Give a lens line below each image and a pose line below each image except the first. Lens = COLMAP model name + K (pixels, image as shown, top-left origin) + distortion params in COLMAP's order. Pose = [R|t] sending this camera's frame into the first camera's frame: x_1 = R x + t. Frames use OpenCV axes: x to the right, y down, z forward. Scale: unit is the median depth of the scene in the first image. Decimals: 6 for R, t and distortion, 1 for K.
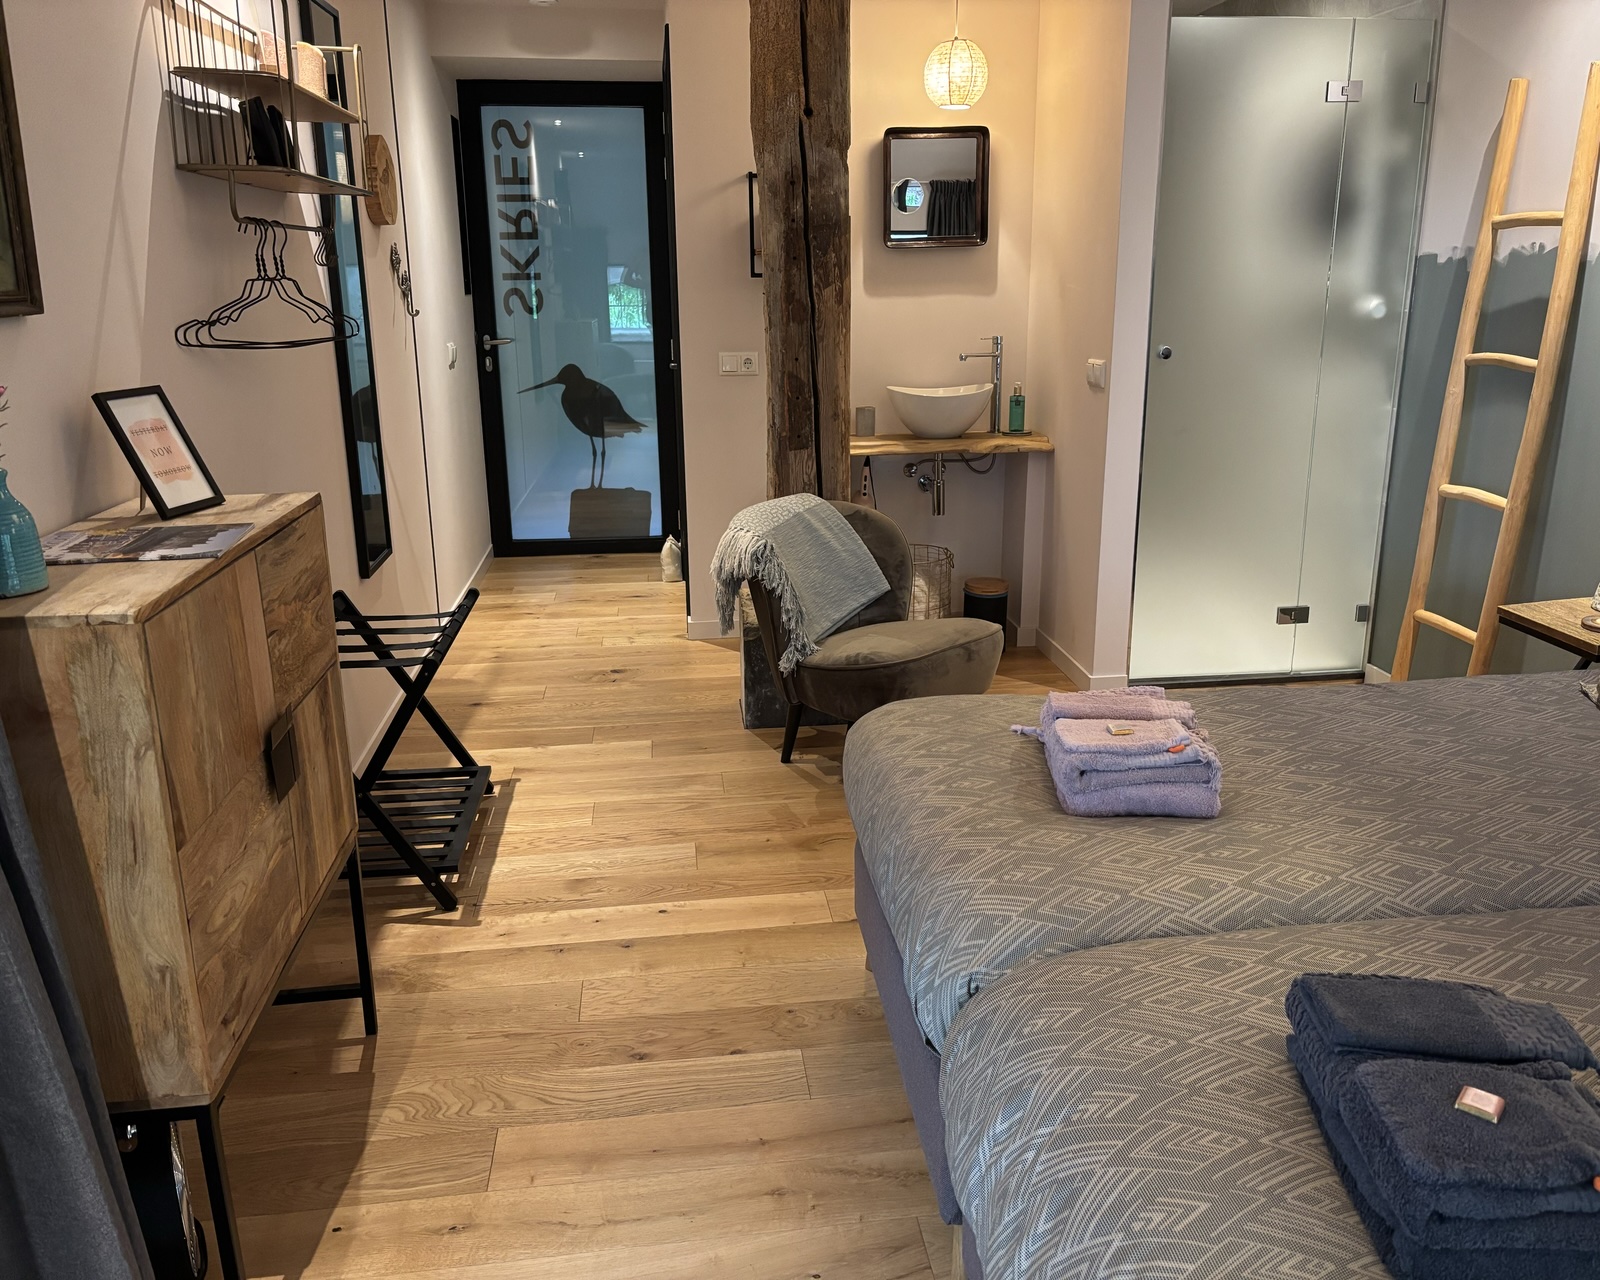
lens RADIAL K [[1263.9, 0, 808.2], [0, 1263.9, 649.2], [0, 0, 1]] dist [0.051380, -0.047154]
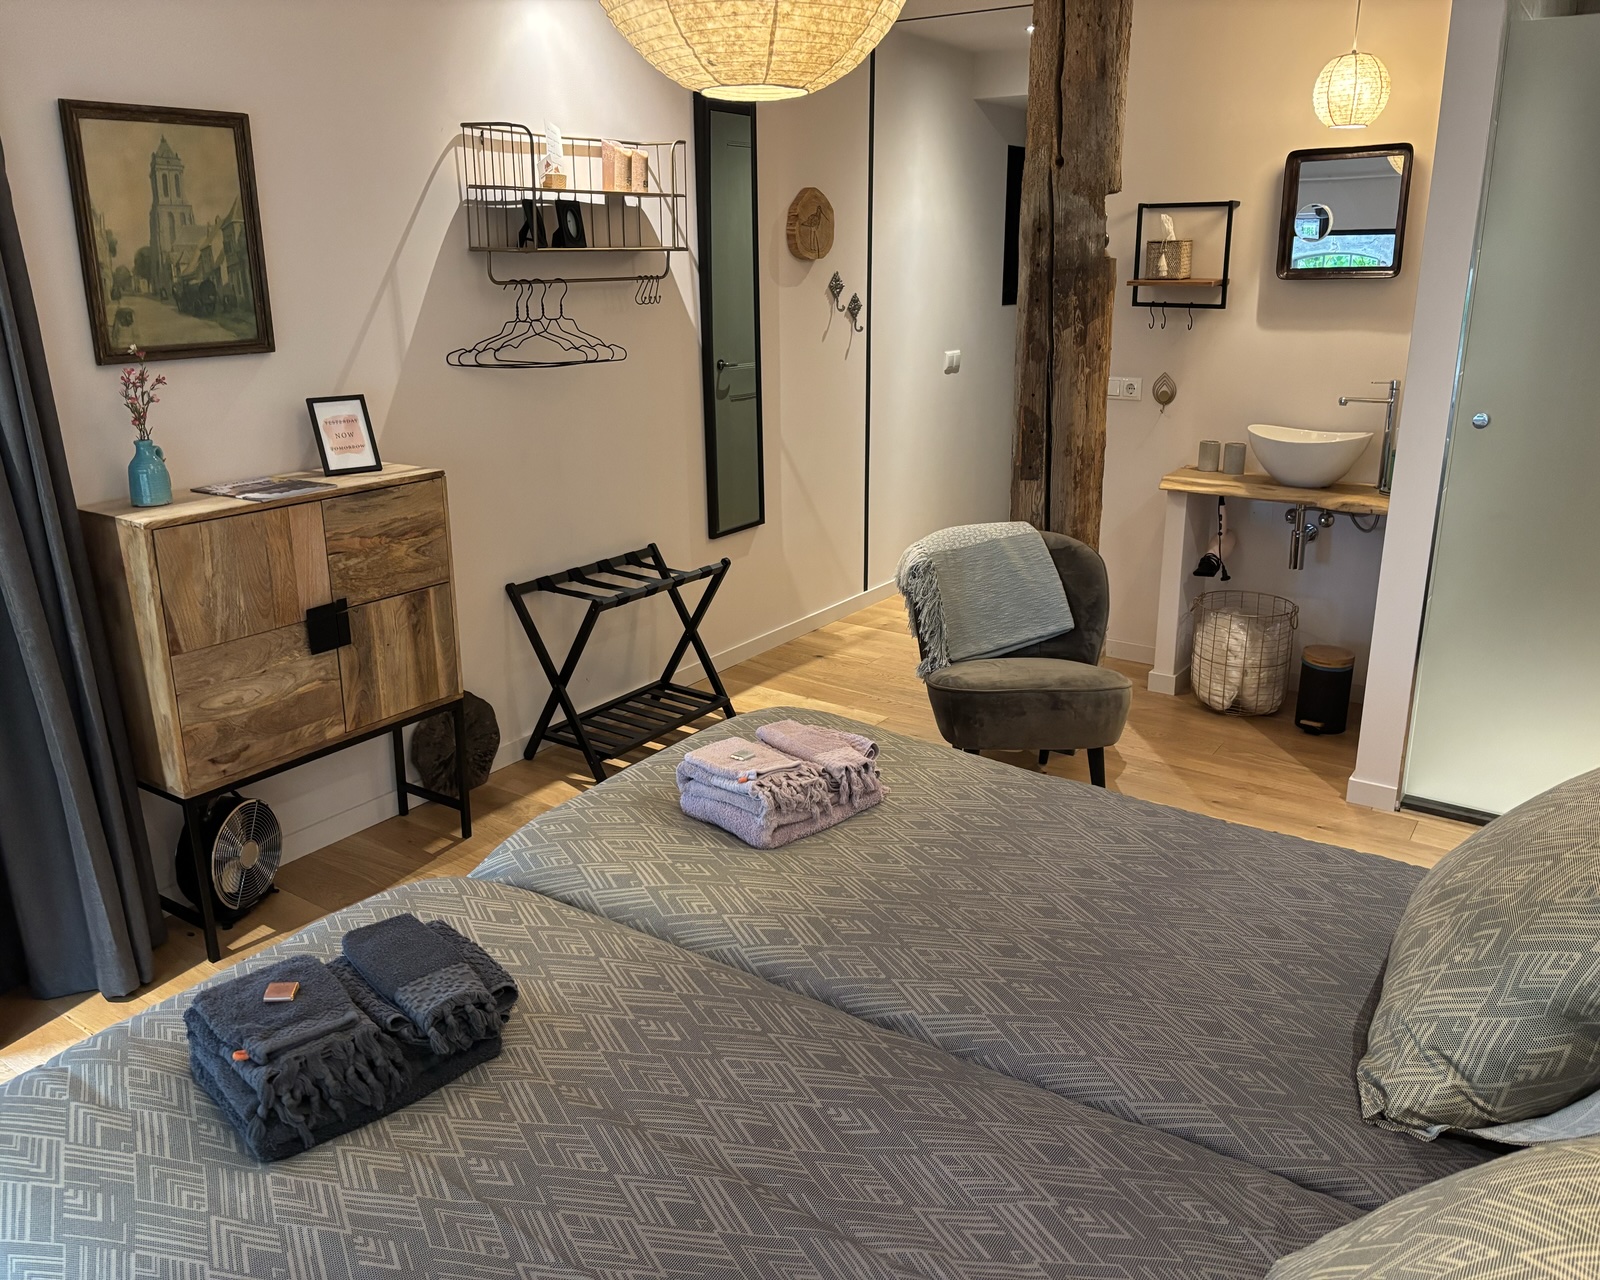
lens RADIAL K [[1263.9, 0, 790.2], [0, 1263.9, 641.3], [0, 0, 1]] dist [0.051380, -0.047154]
pose [[0.725677, 0.207027, -0.656150, 0.586578], [-0.194604, 0.976476, 0.092870, -0.089328], [0.659941, 0.060296, 0.748894, 0.093061]]
